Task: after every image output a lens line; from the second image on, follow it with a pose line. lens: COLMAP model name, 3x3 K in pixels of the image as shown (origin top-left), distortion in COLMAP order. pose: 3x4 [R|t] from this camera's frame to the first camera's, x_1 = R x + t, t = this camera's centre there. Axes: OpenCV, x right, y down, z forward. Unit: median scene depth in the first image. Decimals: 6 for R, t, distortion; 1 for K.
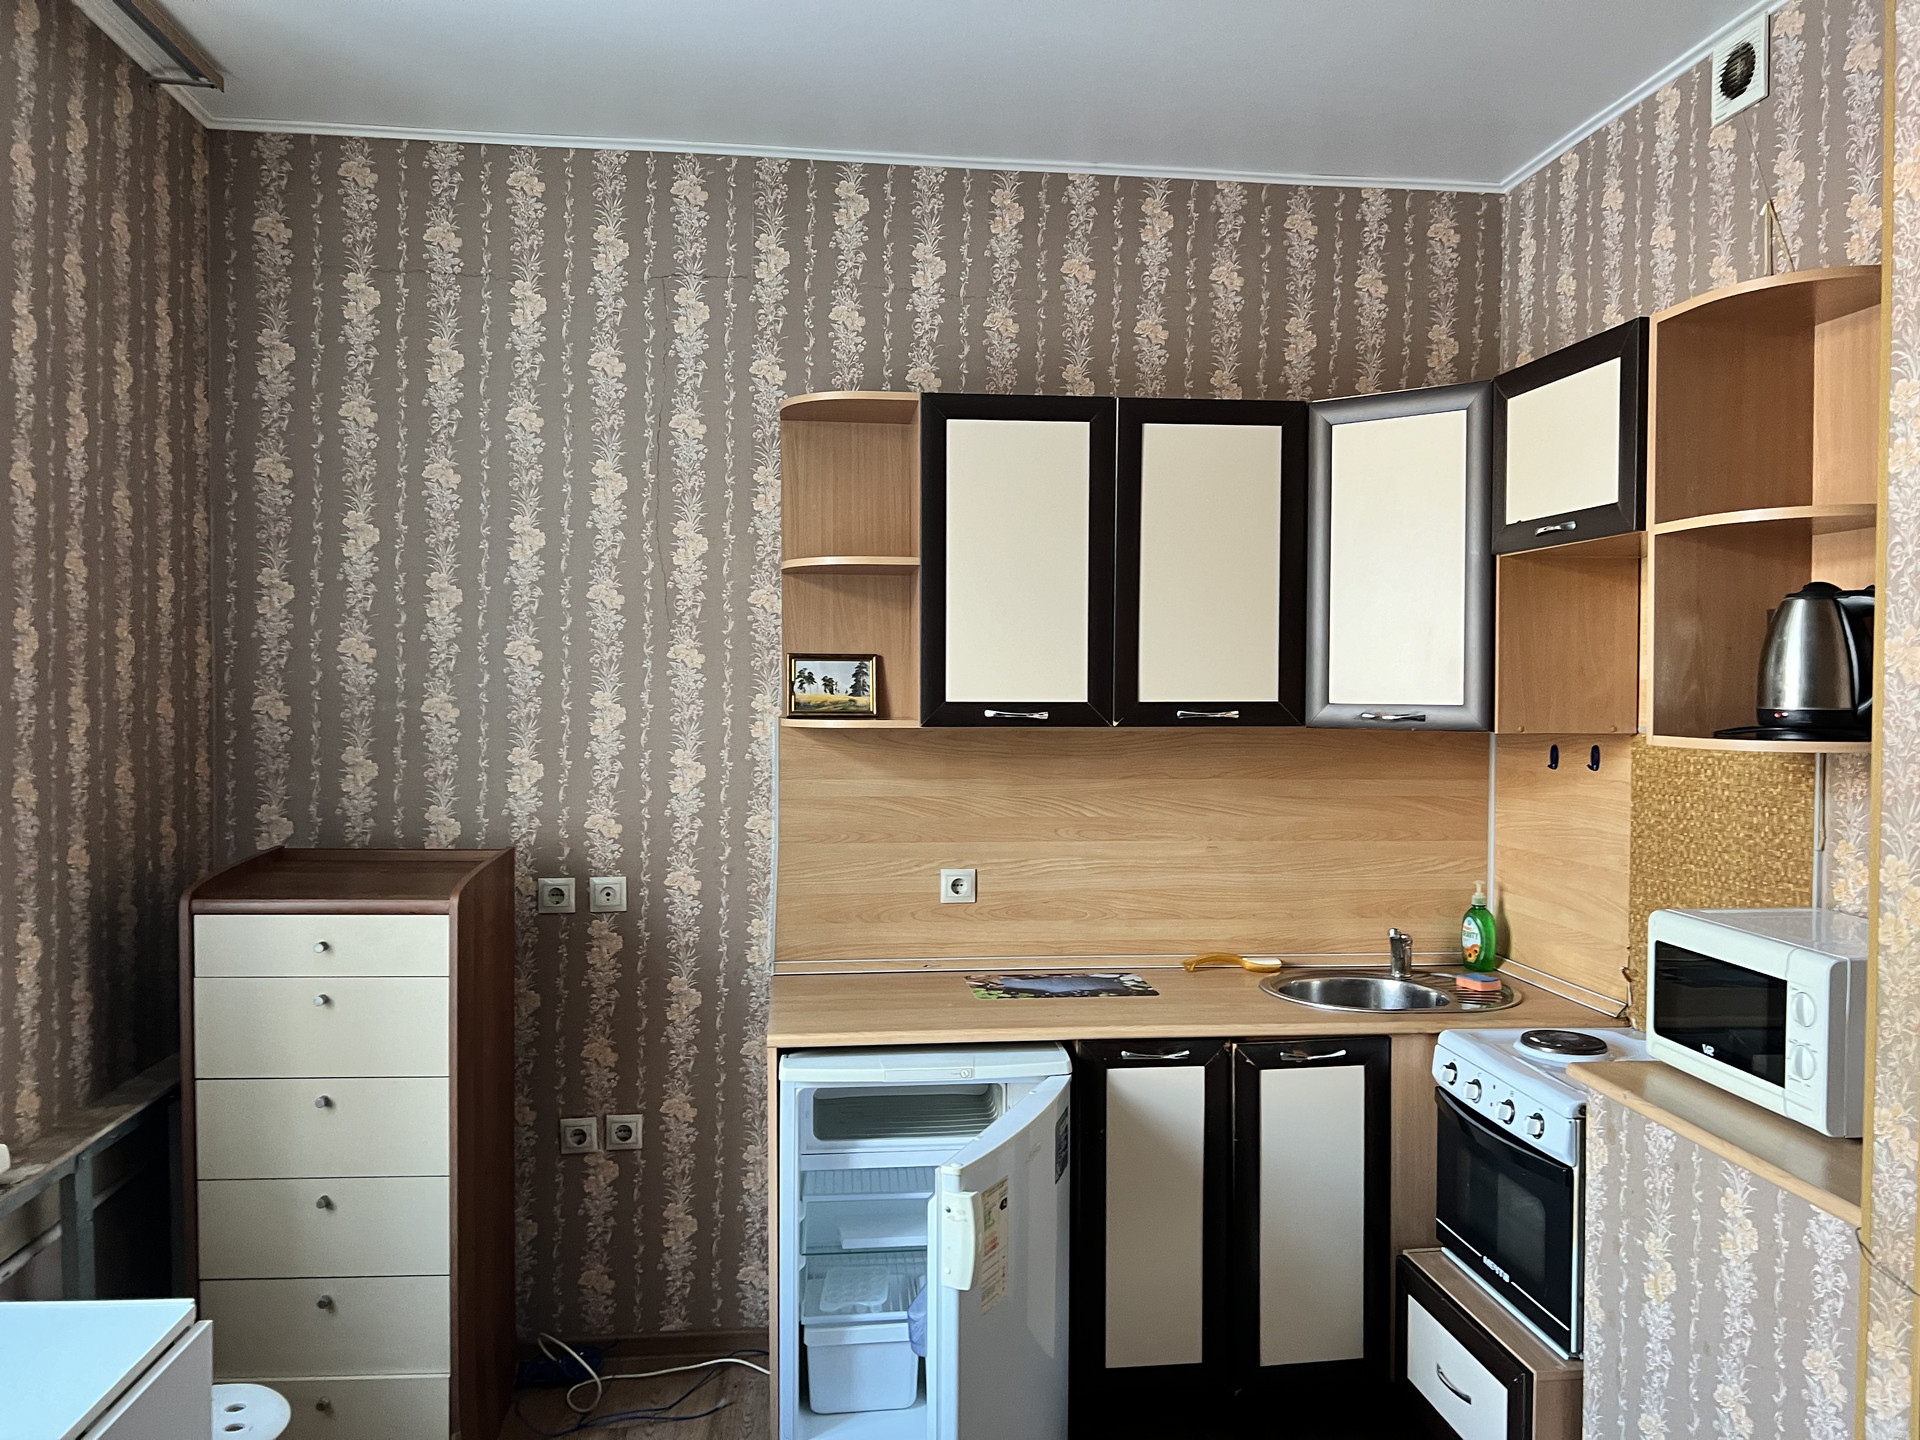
lens RADIAL K [[1452.4, 0, 961.6], [0, 1452.4, 715.9], [0, 0, 1]] dist [0.052369, -0.058937]
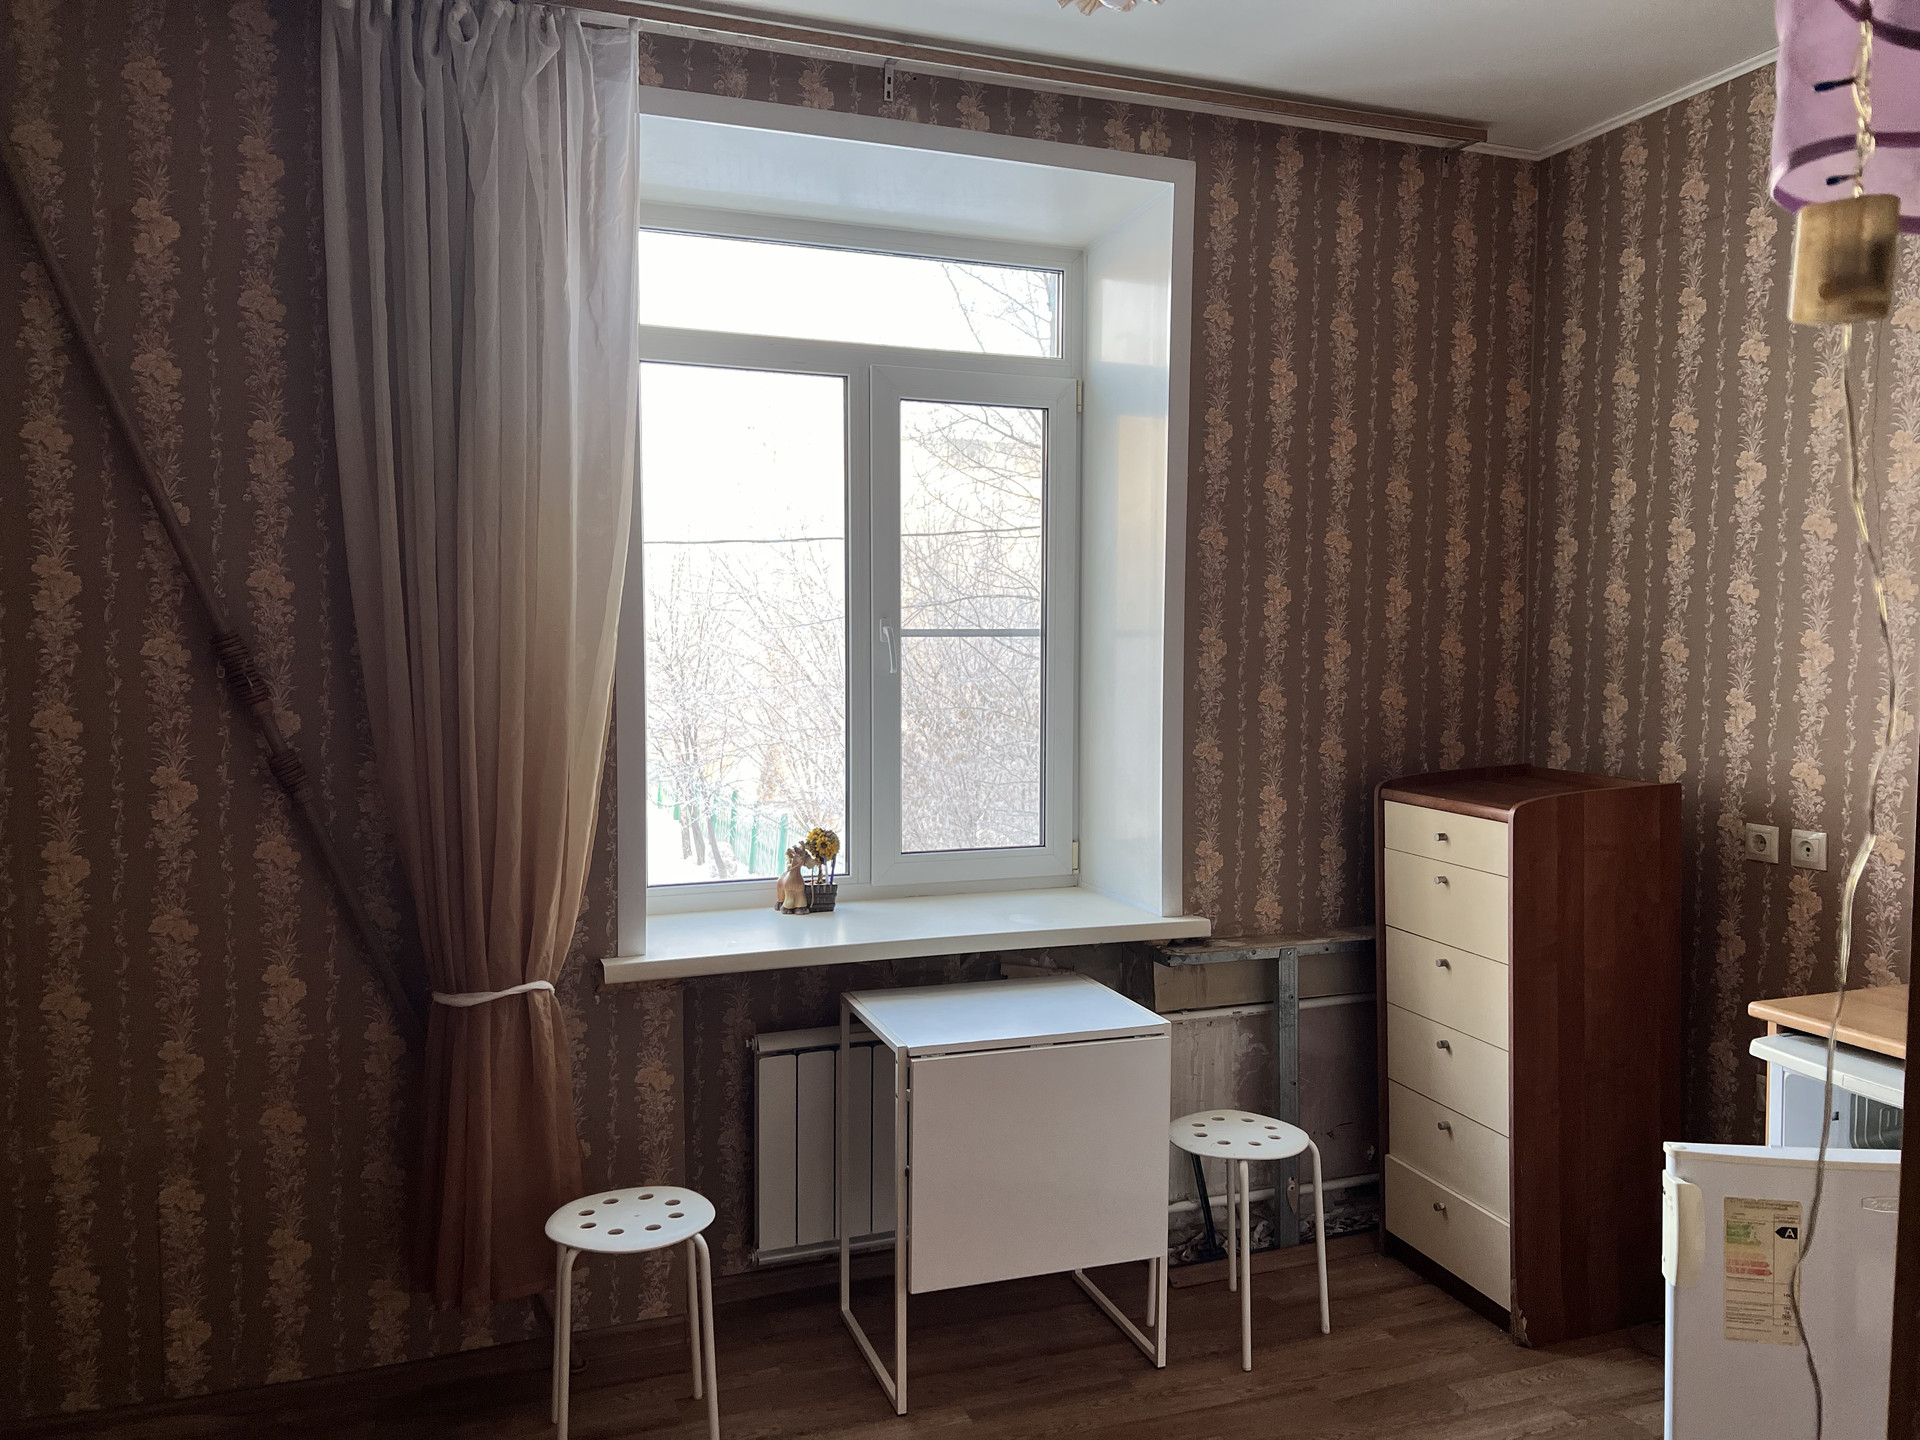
lens RADIAL K [[1452.4, 0, 960.2], [0, 1452.4, 729.9], [0, 0, 1]] dist [0.052369, -0.058937]
pose [[0.241265, 0.053216, -0.968999, 0.538783], [-0.025276, 0.998501, 0.048542, 0.015101], [0.970130, 0.012781, 0.242249, 0.255108]]
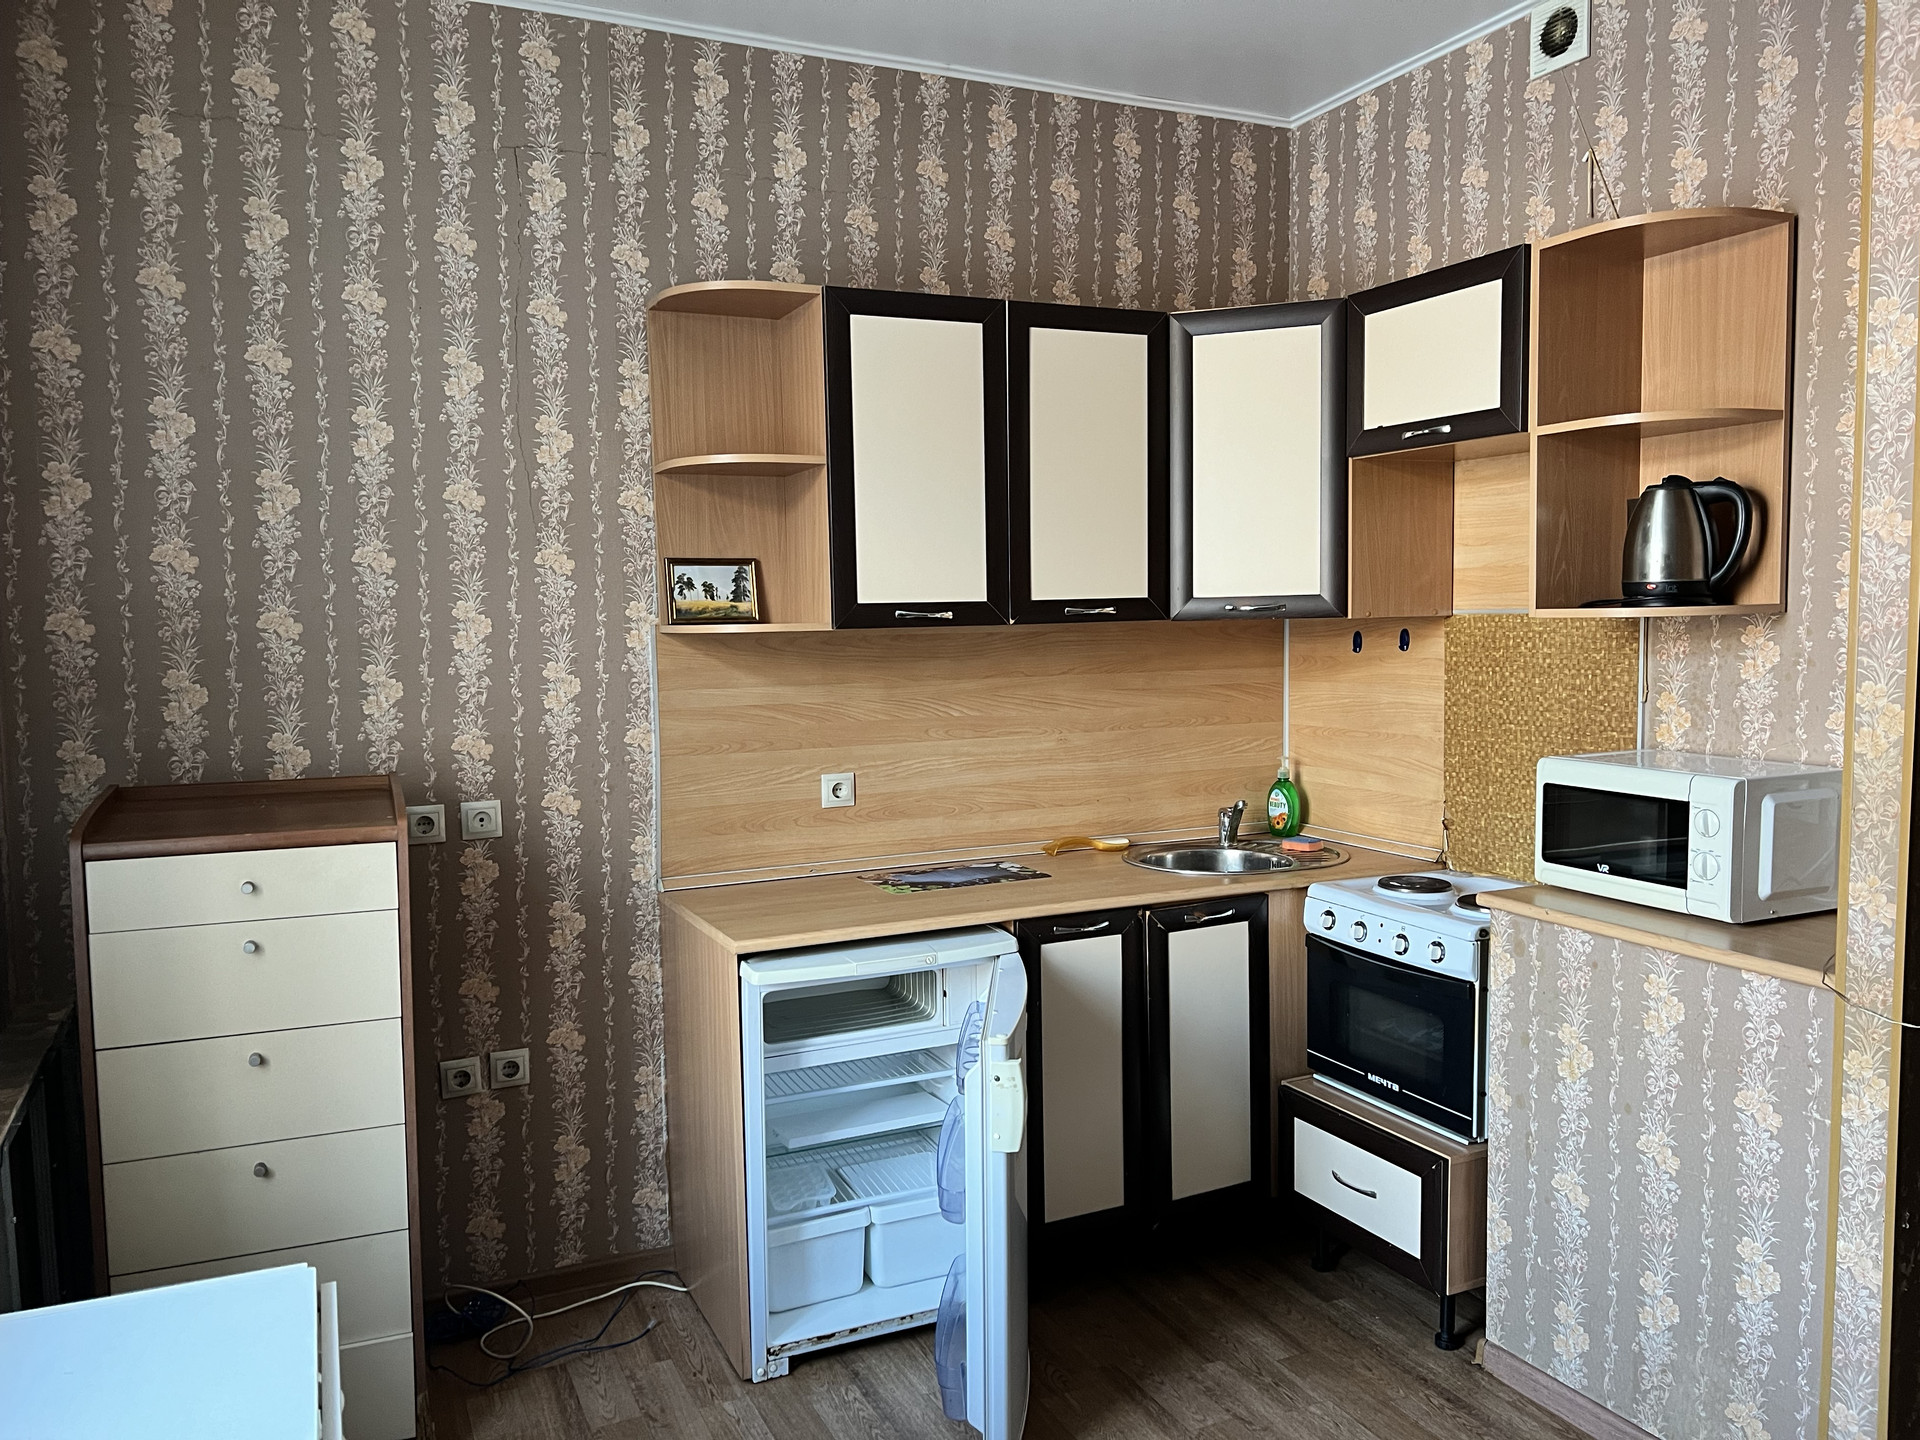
lens RADIAL K [[1452.4, 0, 941.8], [0, 1452.4, 725.1], [0, 0, 1]] dist [0.052369, -0.058937]
pose [[0.950195, -0.047012, 0.308089, -0.252862], [0.030725, 0.997872, 0.057509, 0.017707], [-0.310137, -0.045179, 0.949618, 0.025800]]
